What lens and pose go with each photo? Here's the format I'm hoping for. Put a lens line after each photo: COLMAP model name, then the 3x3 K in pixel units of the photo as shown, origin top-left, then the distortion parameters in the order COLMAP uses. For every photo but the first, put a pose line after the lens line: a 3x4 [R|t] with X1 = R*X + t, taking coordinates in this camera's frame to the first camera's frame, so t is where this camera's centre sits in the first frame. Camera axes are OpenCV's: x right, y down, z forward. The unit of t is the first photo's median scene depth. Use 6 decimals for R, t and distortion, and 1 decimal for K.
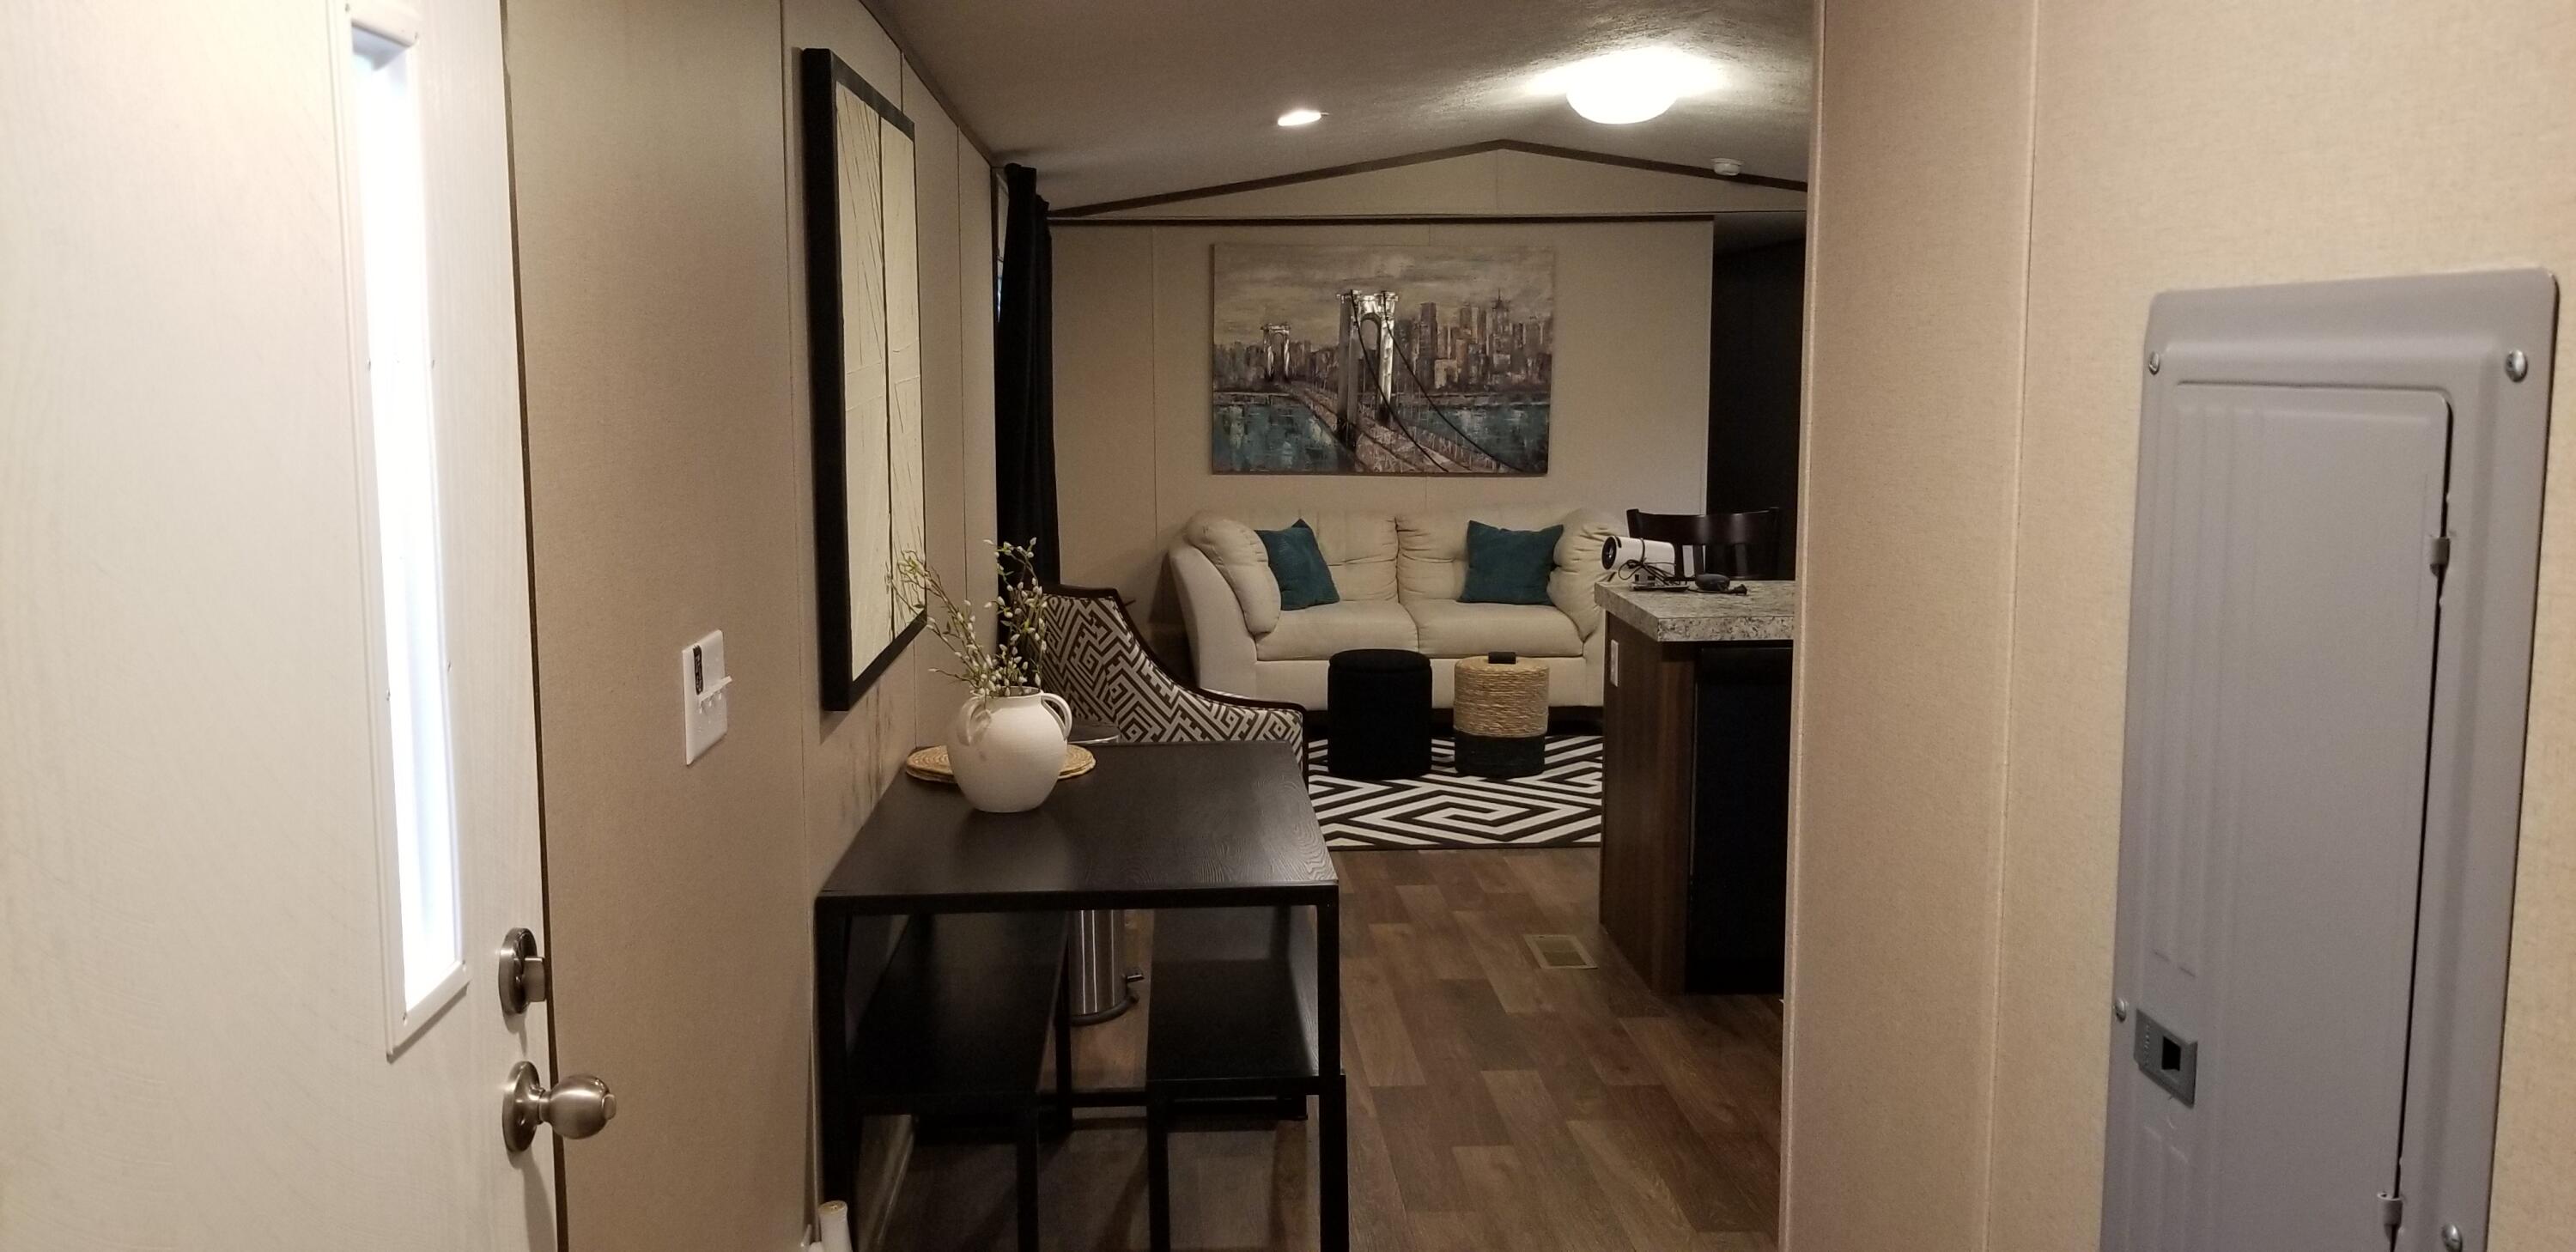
lens RADIAL K [[2004.9, 0, 1294.6], [0, 2004.9, 631.3], [0, 0, 1]] dist [0.067064, -0.133051]
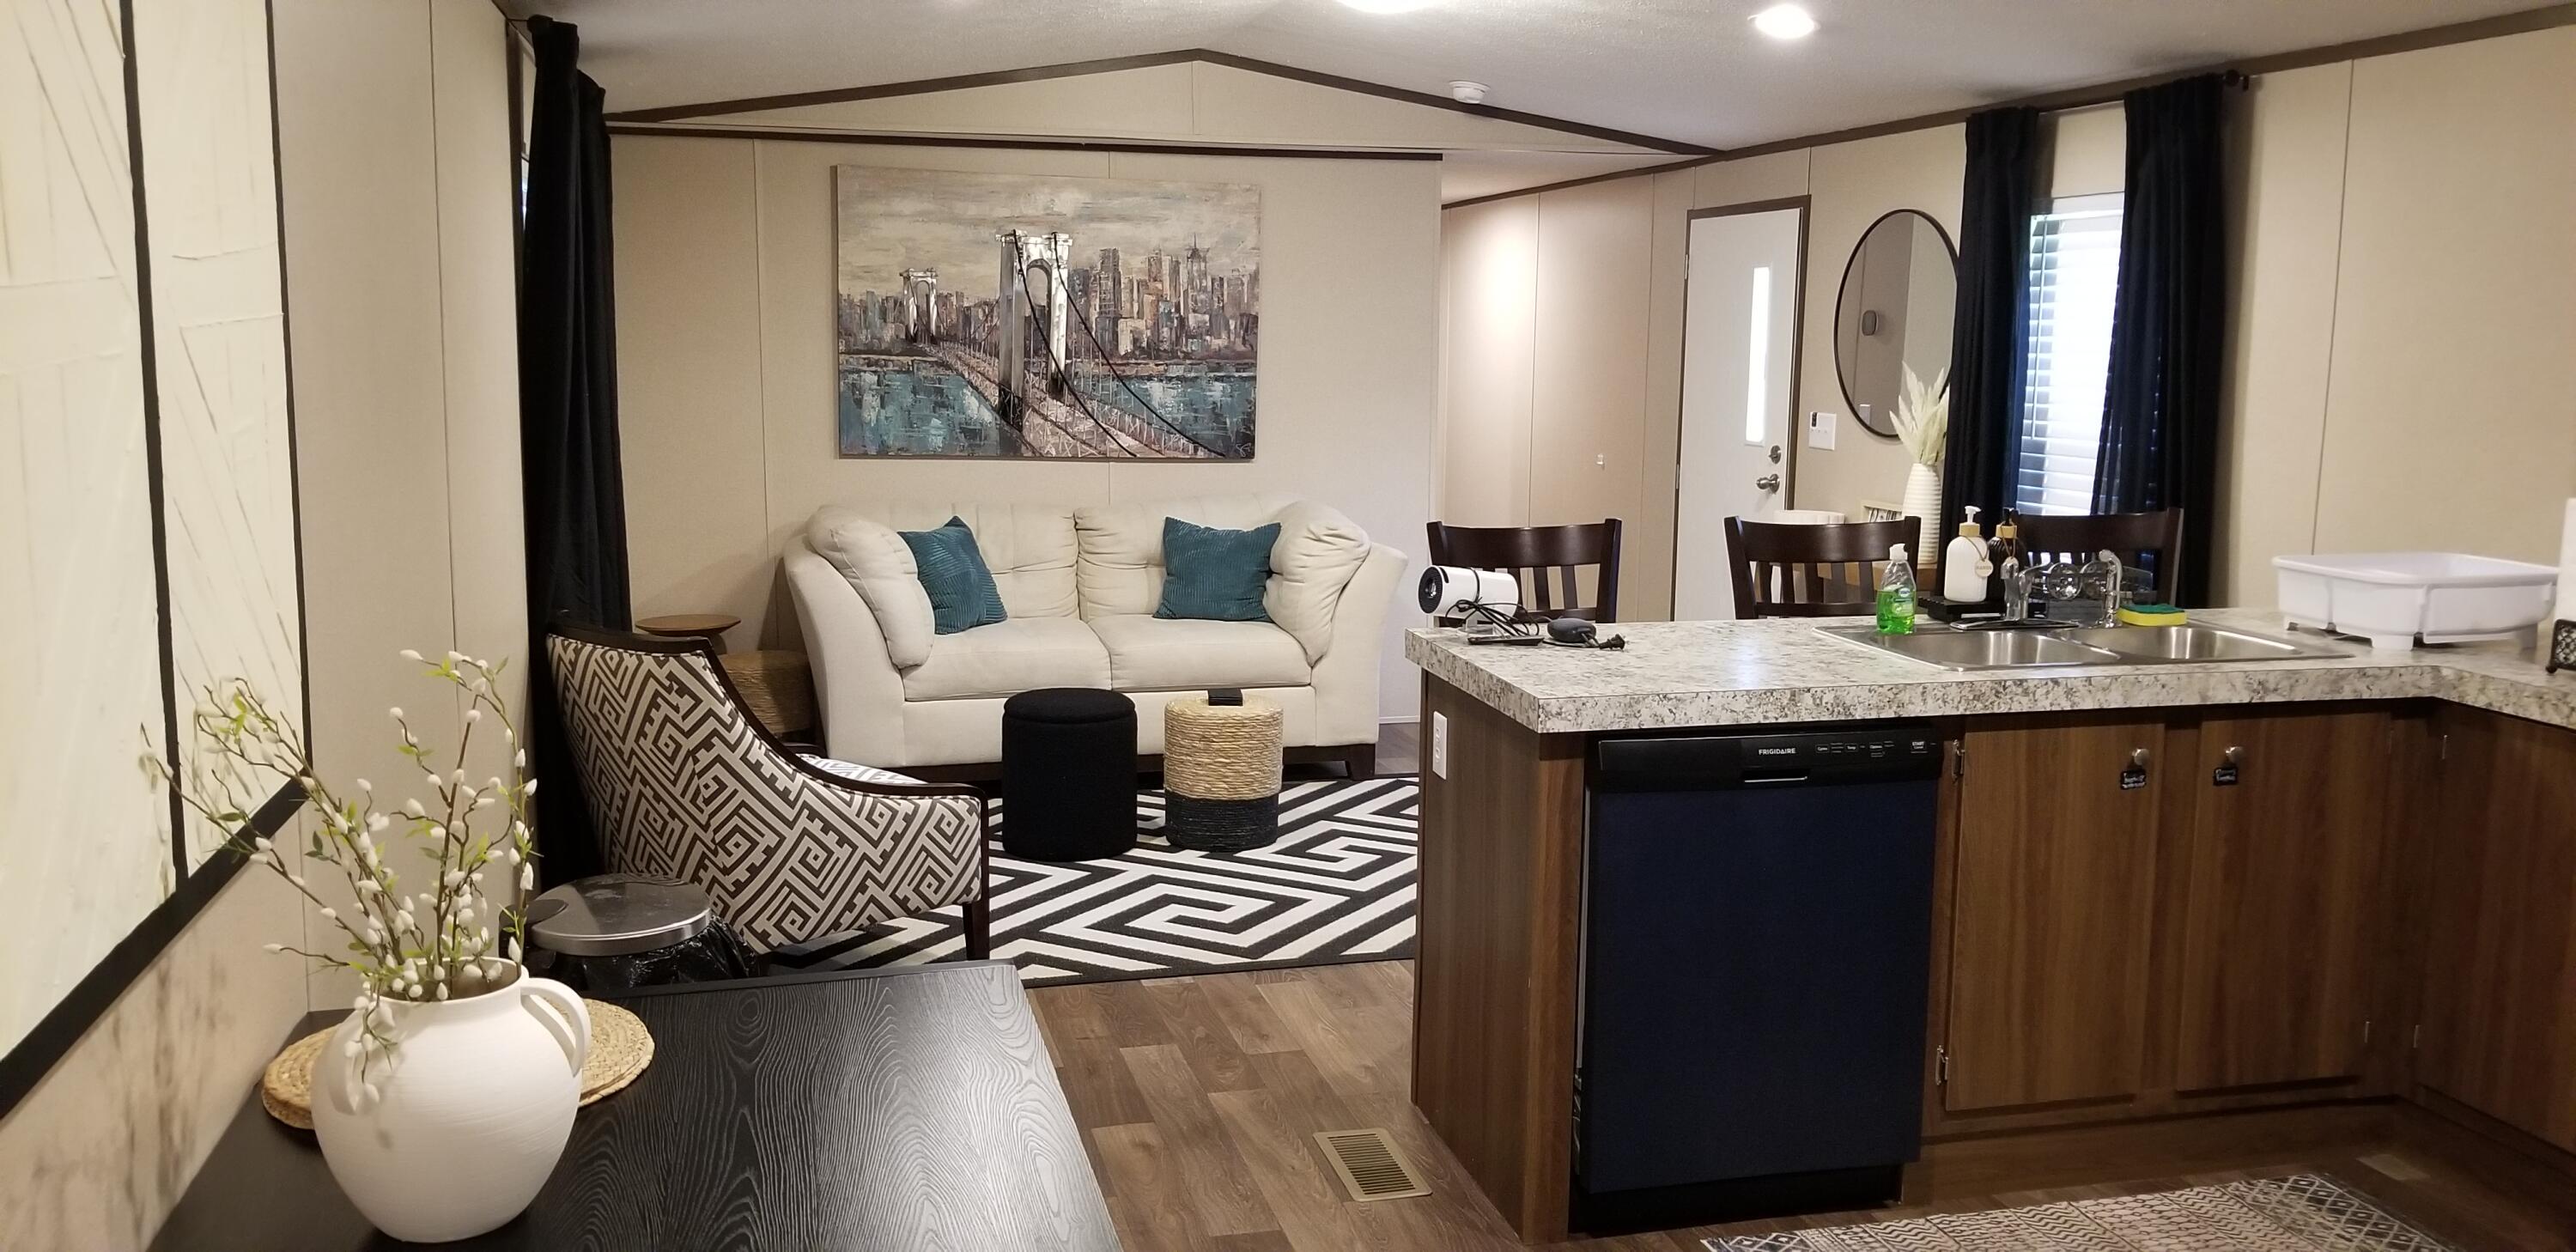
lens RADIAL K [[2004.9, 0, 1306.7], [0, 2004.9, 622.2], [0, 0, 1]] dist [0.067064, -0.133051]
pose [[0.981689, -0.015346, 0.189873, -0.014895], [0.013001, 0.999823, 0.013587, -0.027923], [-0.190048, -0.010870, 0.981715, 0.230962]]
